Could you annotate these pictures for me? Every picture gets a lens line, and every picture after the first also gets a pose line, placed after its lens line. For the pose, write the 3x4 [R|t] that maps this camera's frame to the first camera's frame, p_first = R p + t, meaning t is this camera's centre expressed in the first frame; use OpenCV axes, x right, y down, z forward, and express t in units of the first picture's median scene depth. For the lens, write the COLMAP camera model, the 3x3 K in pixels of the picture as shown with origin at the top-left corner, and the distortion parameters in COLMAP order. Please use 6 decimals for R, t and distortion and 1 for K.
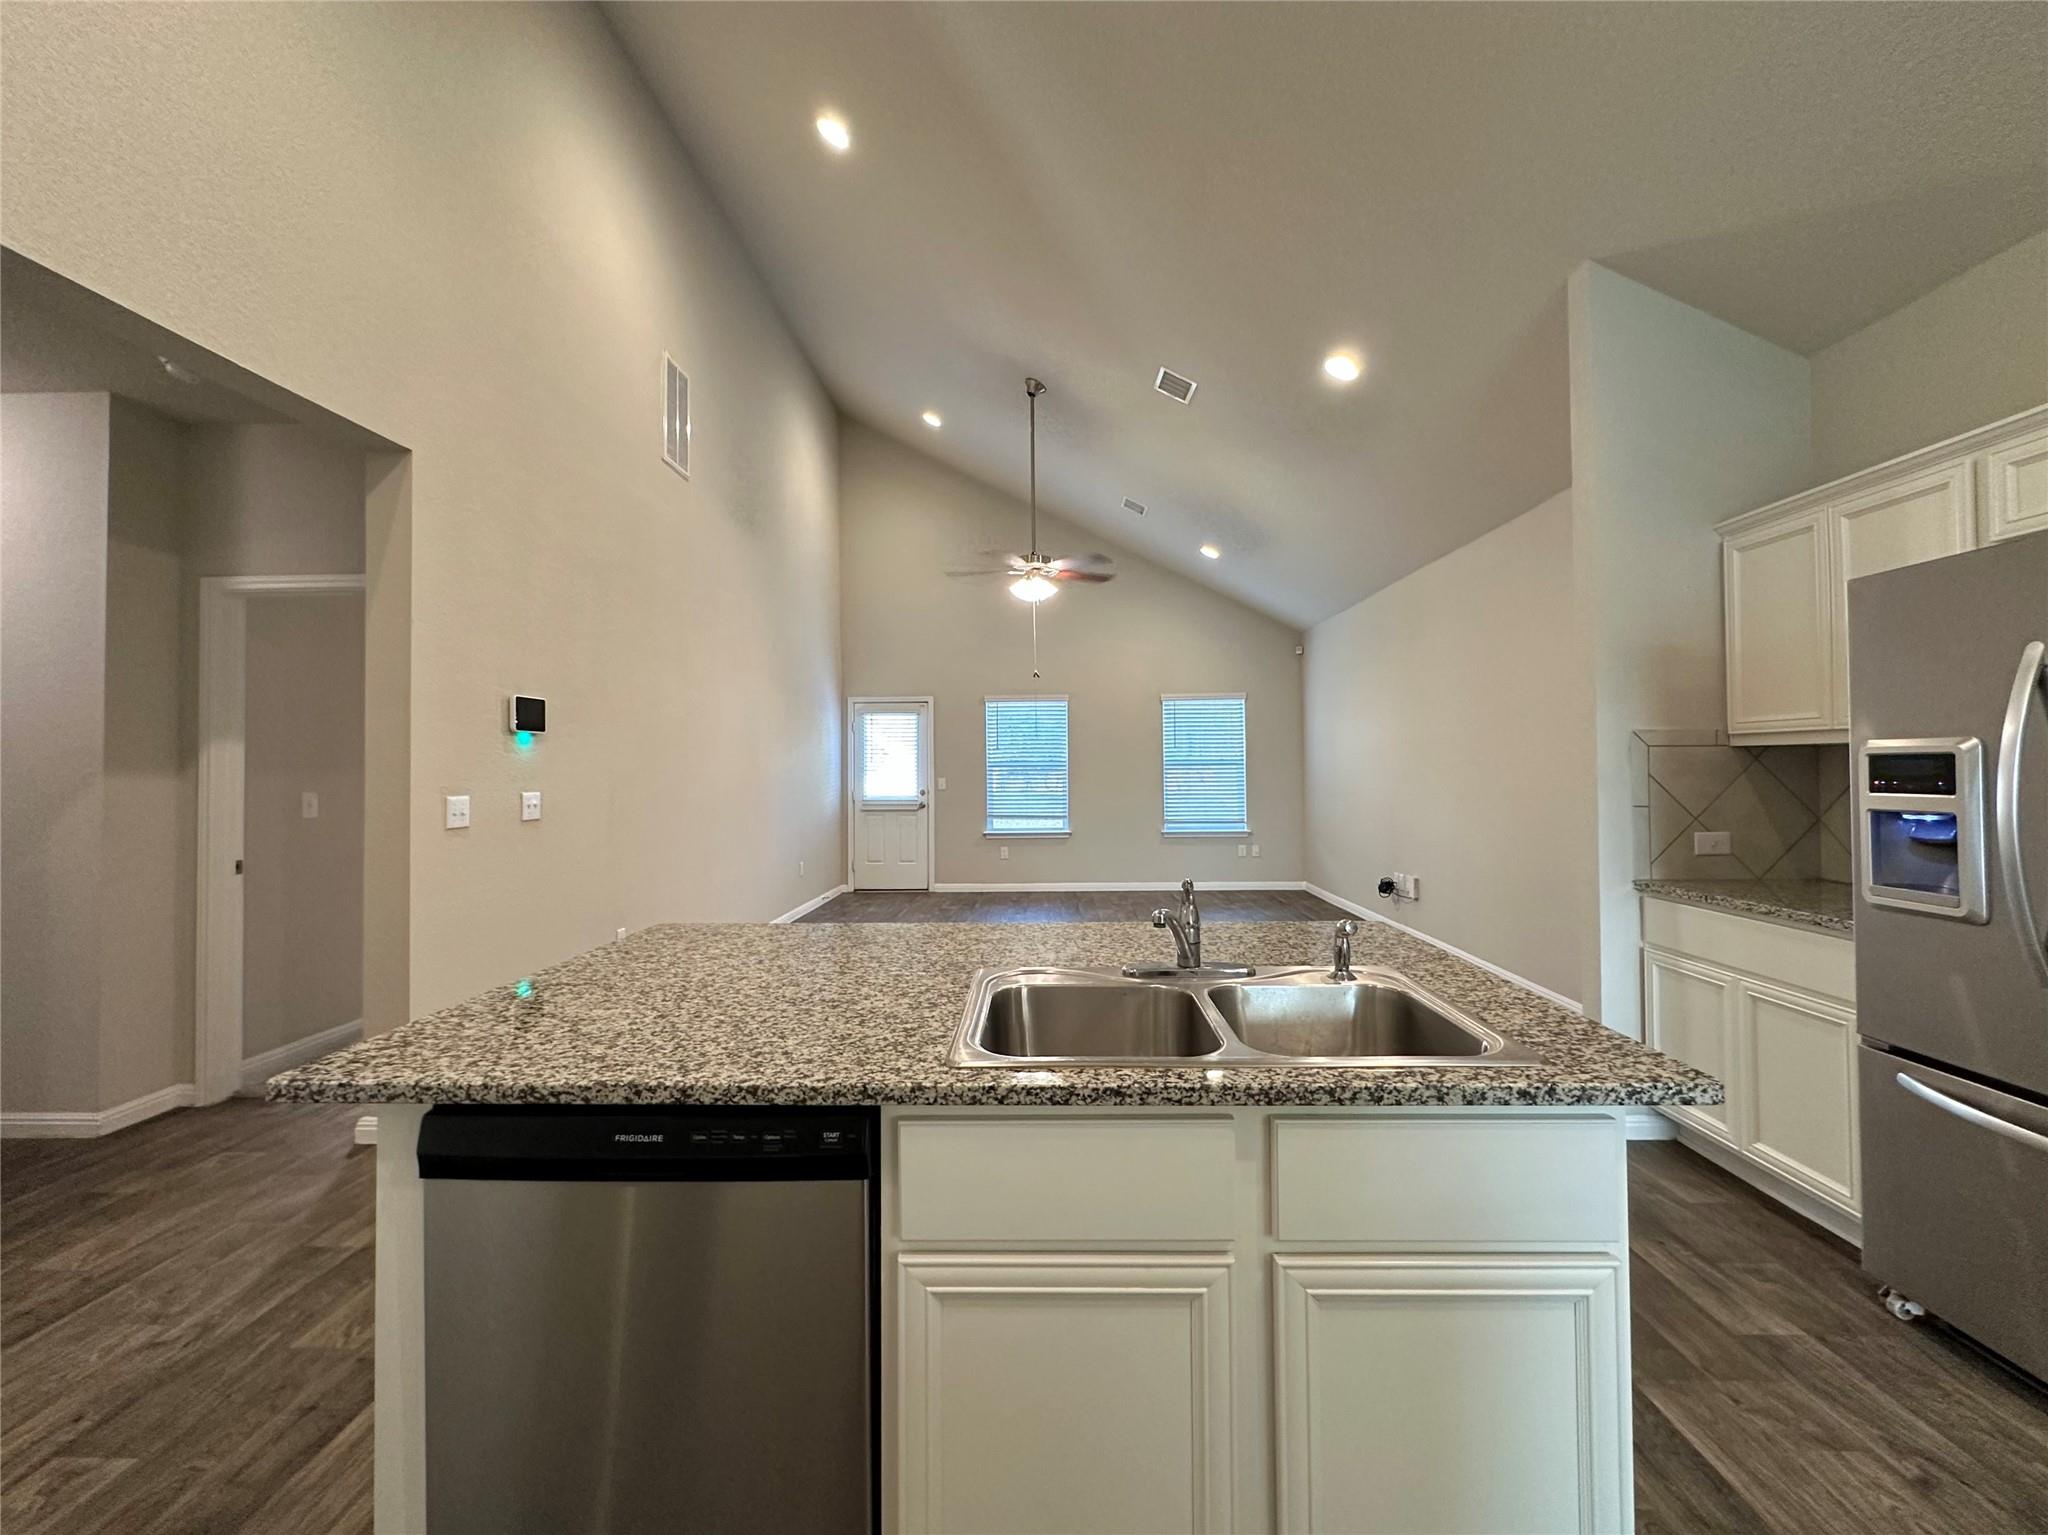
lens RADIAL K [[816.8, 0, 1034.3], [0, 816.8, 755.5], [0, 0, 1]] dist [-0.005716, 0.000384]
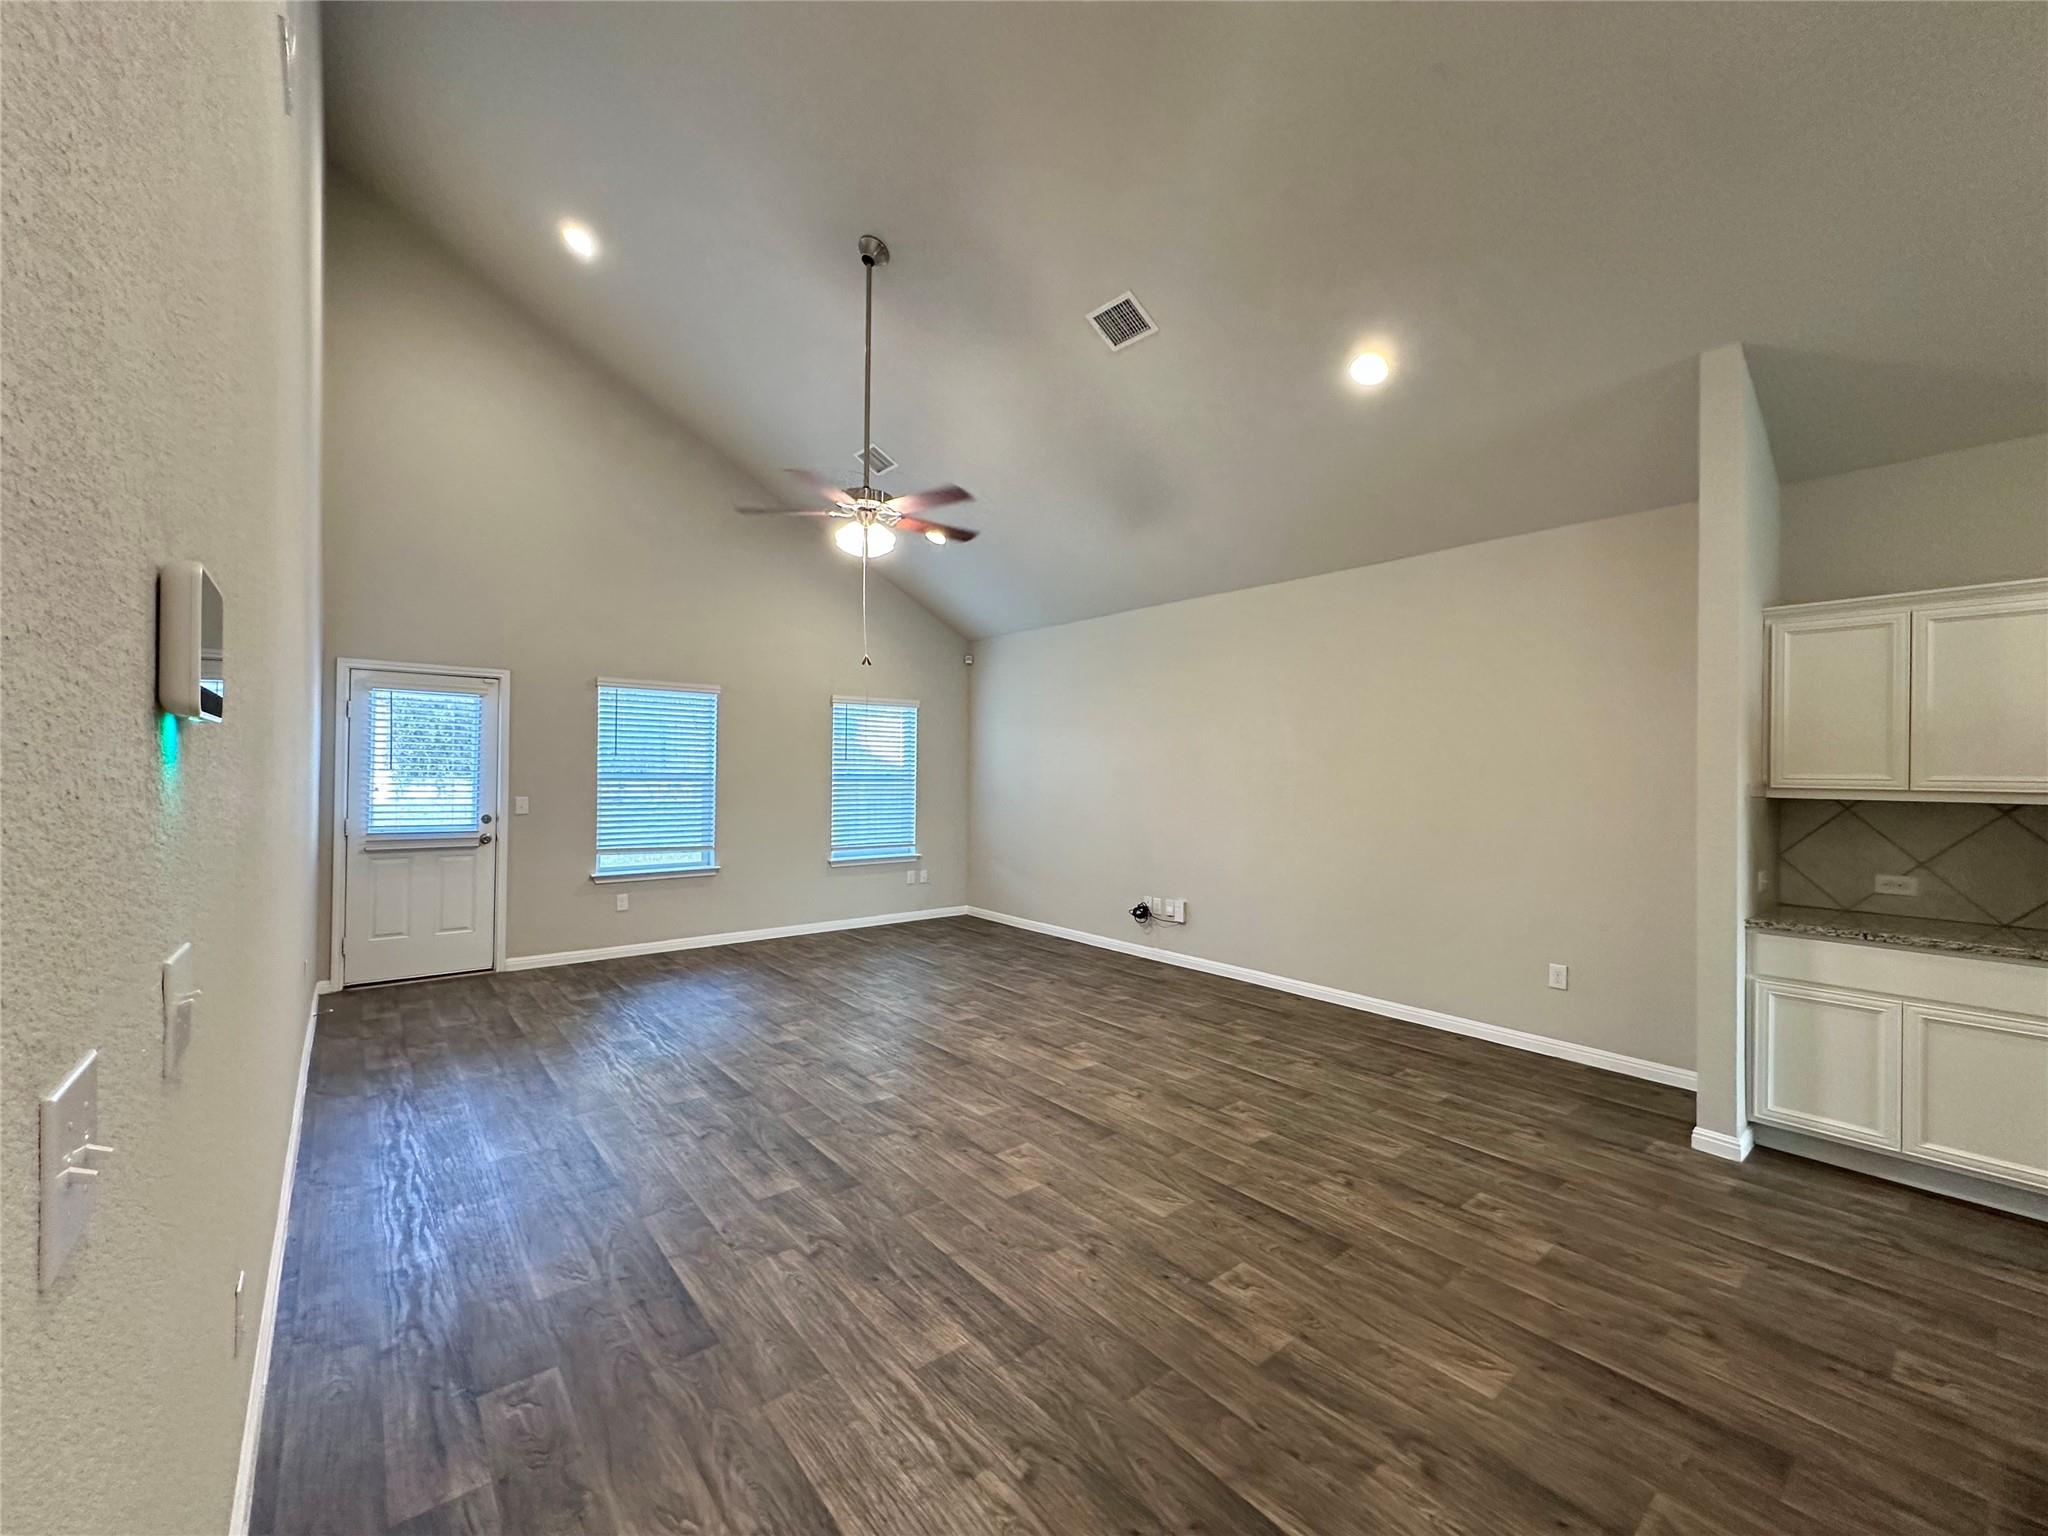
lens RADIAL K [[816.8, 0, 1012.8], [0, 816.8, 775.3], [0, 0, 1]] dist [-0.005716, 0.000384]
pose [[0.770602, 0.014859, 0.637143, -0.229443], [-0.028735, 0.999522, 0.011444, -0.008112], [-0.636669, -0.027127, 0.770660, 0.245387]]
